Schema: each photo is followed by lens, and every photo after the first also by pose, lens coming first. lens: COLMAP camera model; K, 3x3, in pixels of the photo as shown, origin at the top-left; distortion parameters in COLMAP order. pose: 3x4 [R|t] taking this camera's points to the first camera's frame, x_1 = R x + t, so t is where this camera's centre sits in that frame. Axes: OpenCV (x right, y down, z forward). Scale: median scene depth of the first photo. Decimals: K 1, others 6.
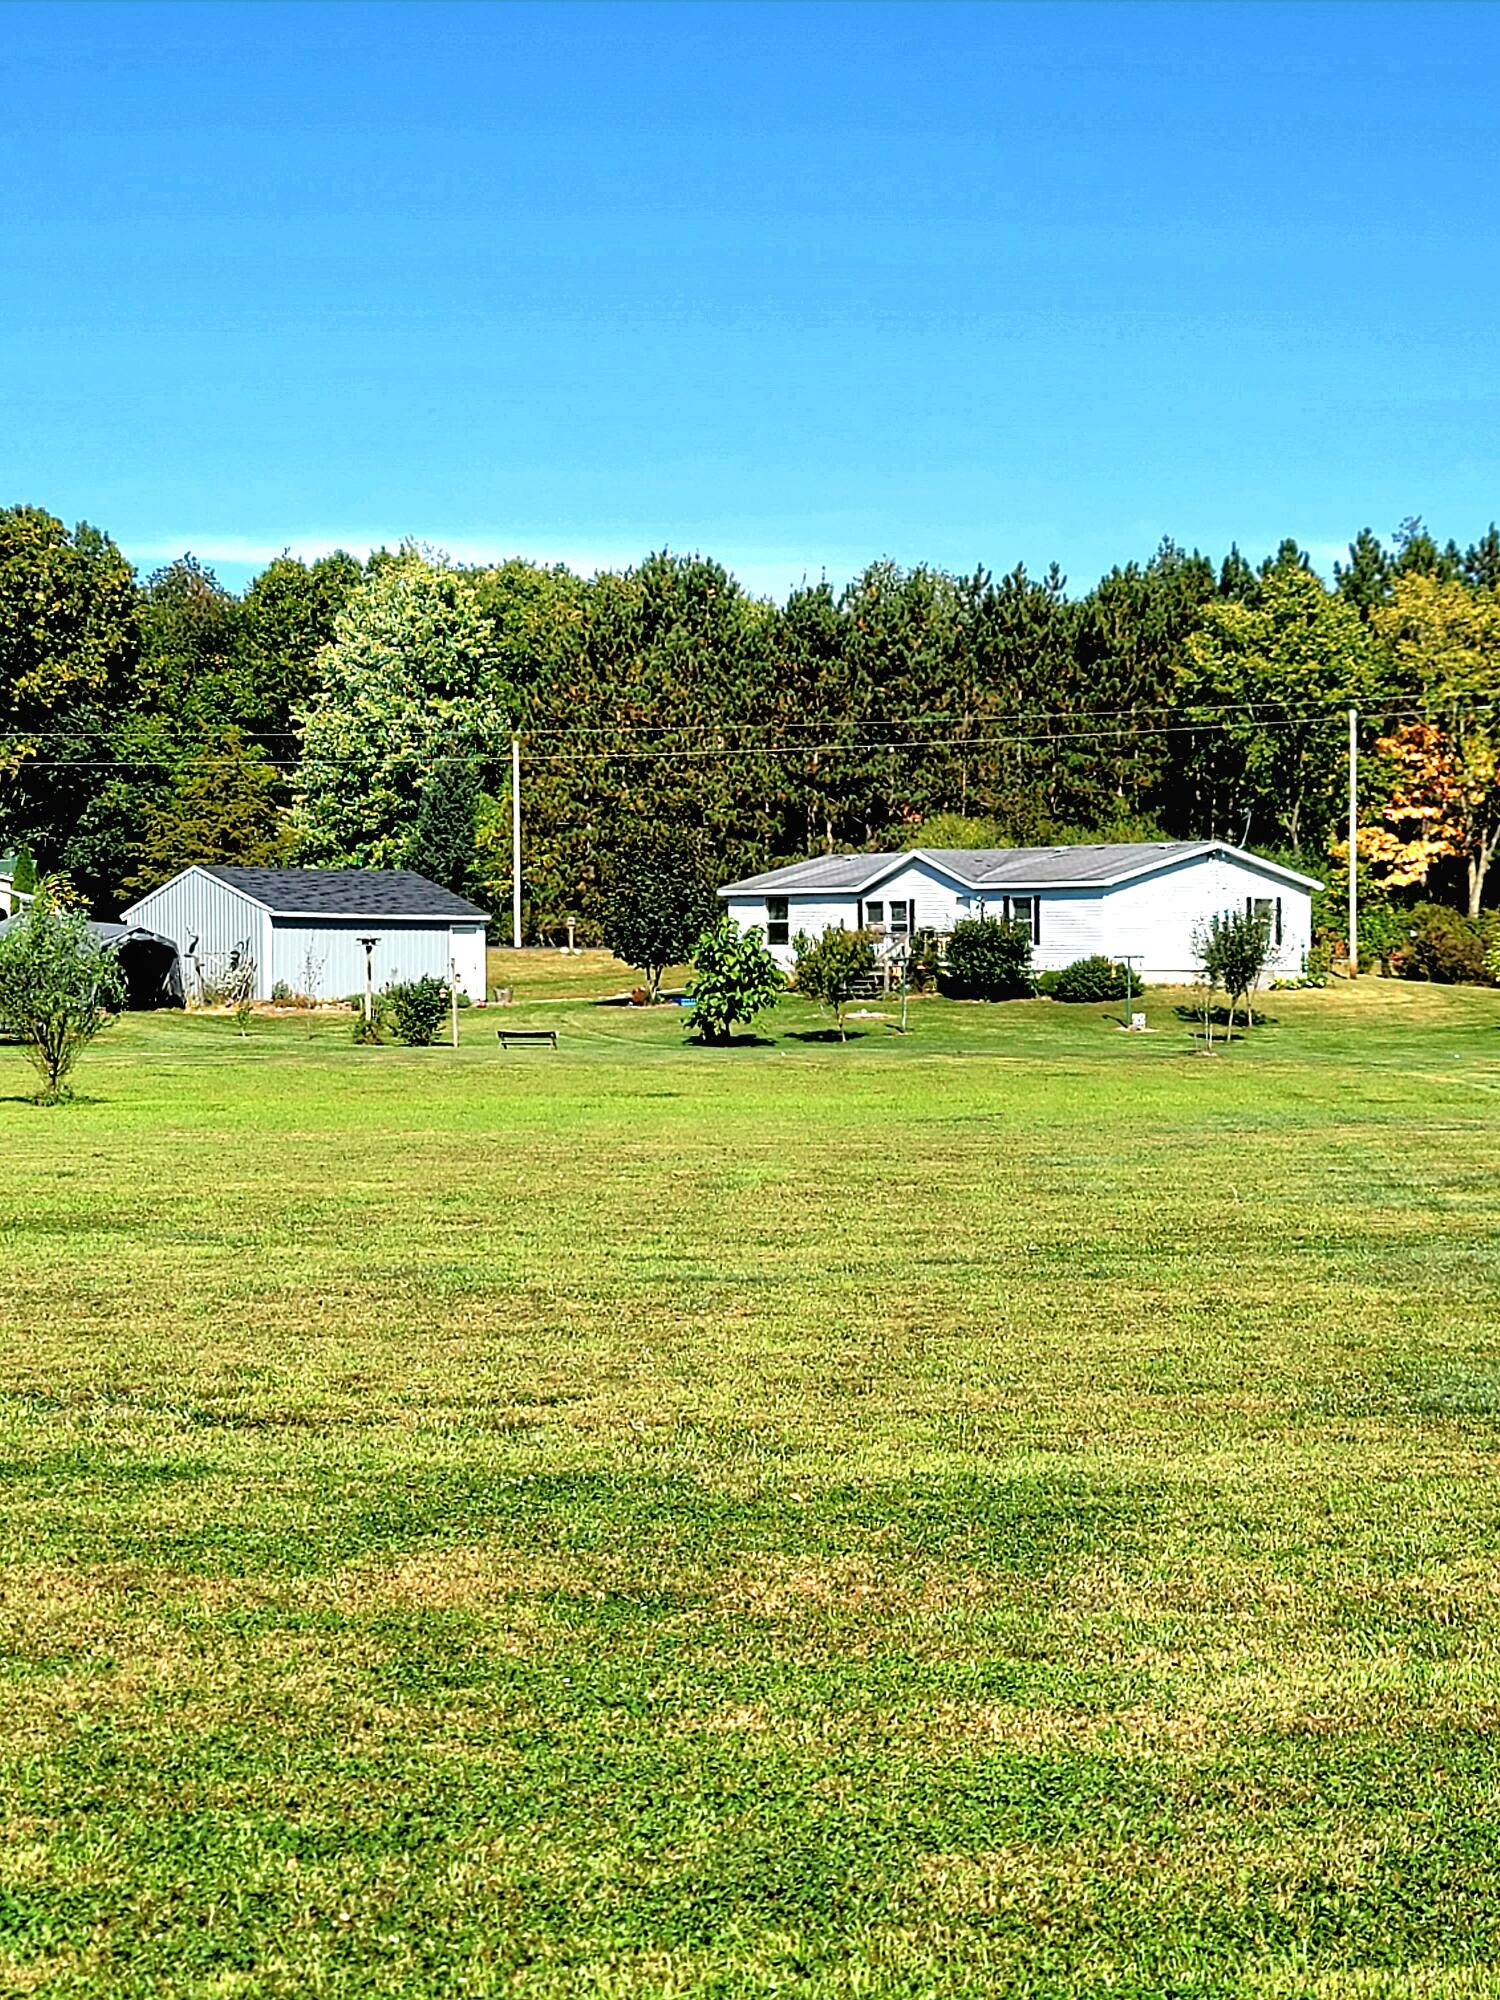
lens RADIAL K [[3825.6, 0, 747.9], [0, 3825.6, 999.3], [0, 0, 1]] dist [0.094700, 0.000000]
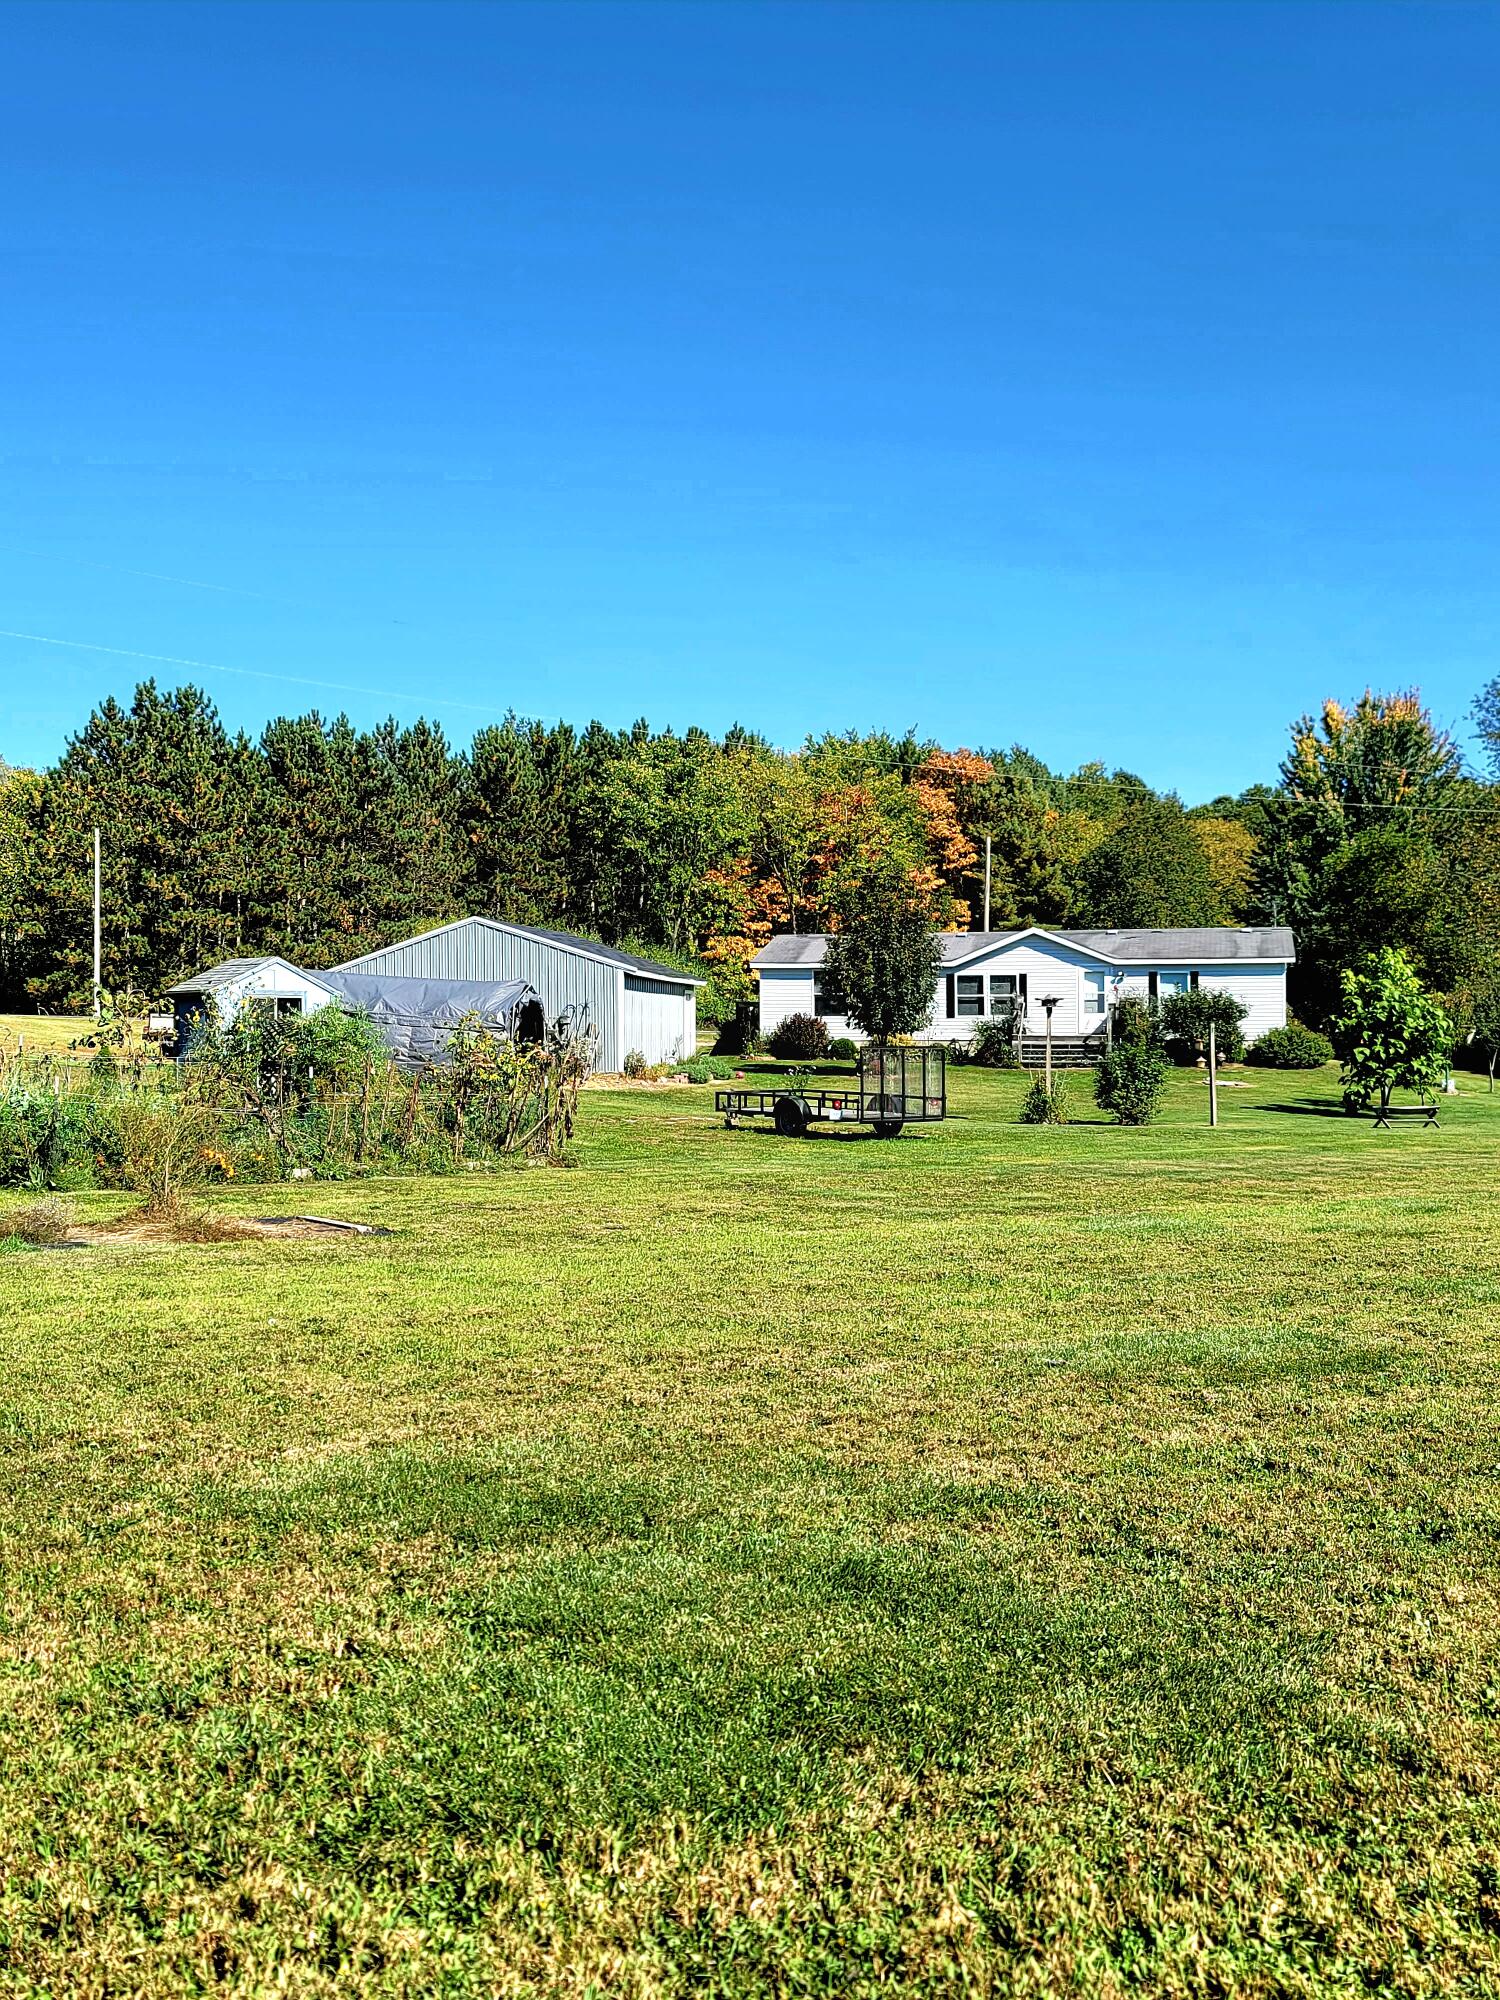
lens RADIAL K [[2083.9, 0, 746.5], [0, 2083.9, 990.4], [0, 0, 1]] dist [0.081794, 0.000000]
pose [[0.788263, 0.017188, 0.615099, -0.312254], [0.005389, 0.999379, -0.034831, -0.001251], [-0.615315, 0.030771, 0.787680, 0.483504]]
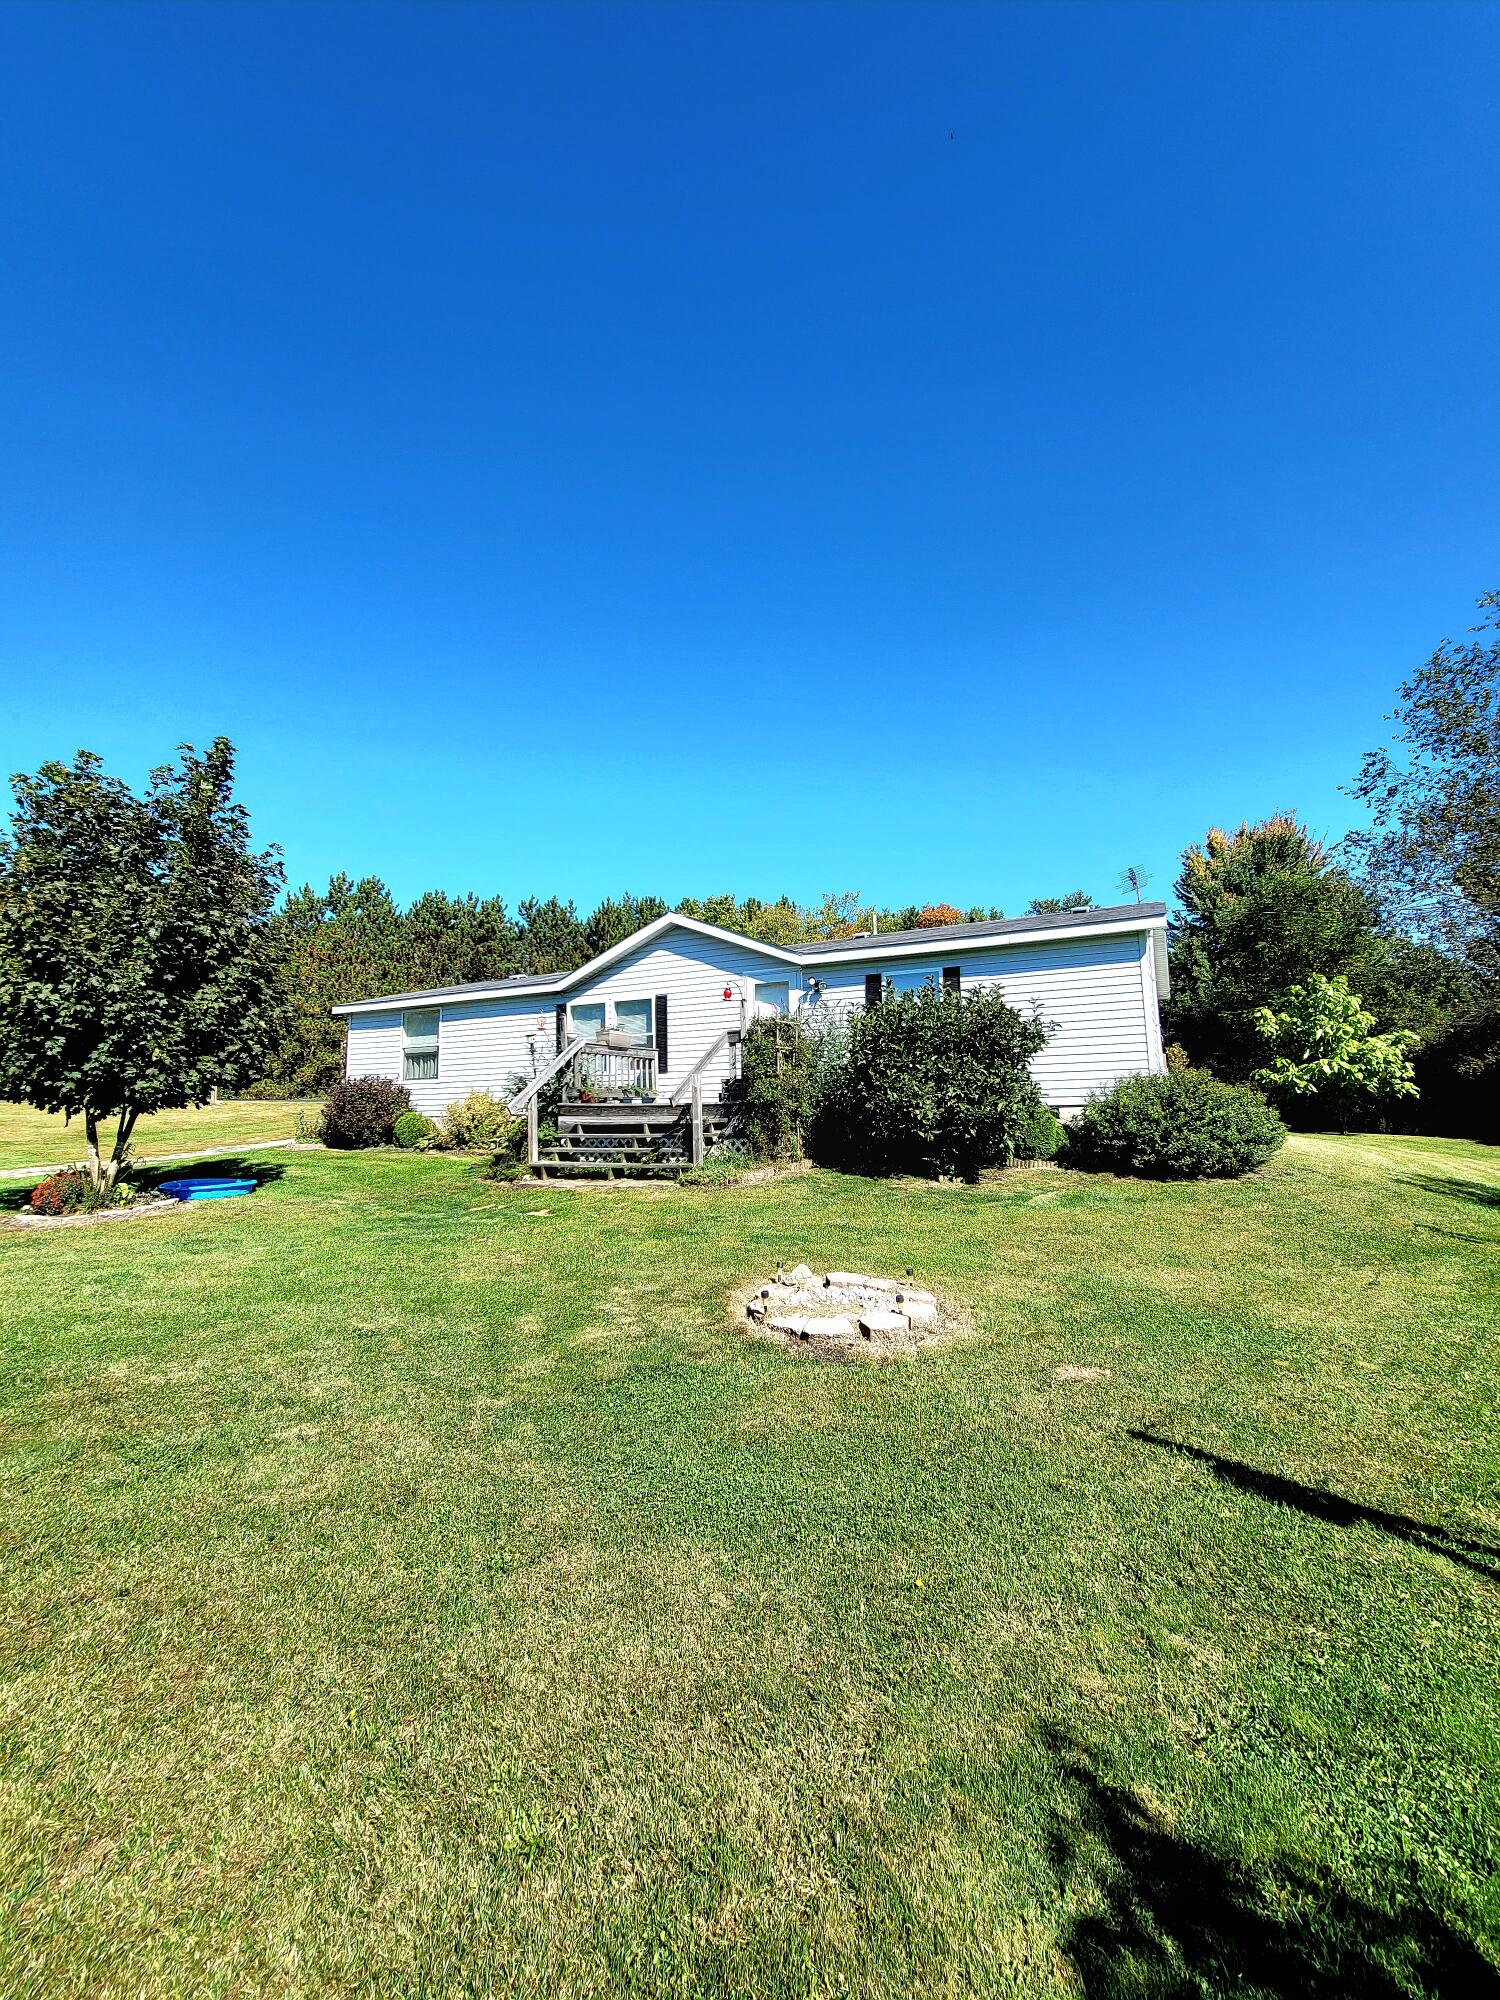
lens RADIAL K [[815.1, 0, 749.4], [0, 815.1, 1001.8], [0, 0, 1]] dist [-0.004152, -0.000298]
pose [[0.918574, 0.034959, 0.393699, 0.003451], [0.021229, 0.990279, -0.137466, -0.005658], [-0.394678, 0.134631, 0.908903, 0.721533]]
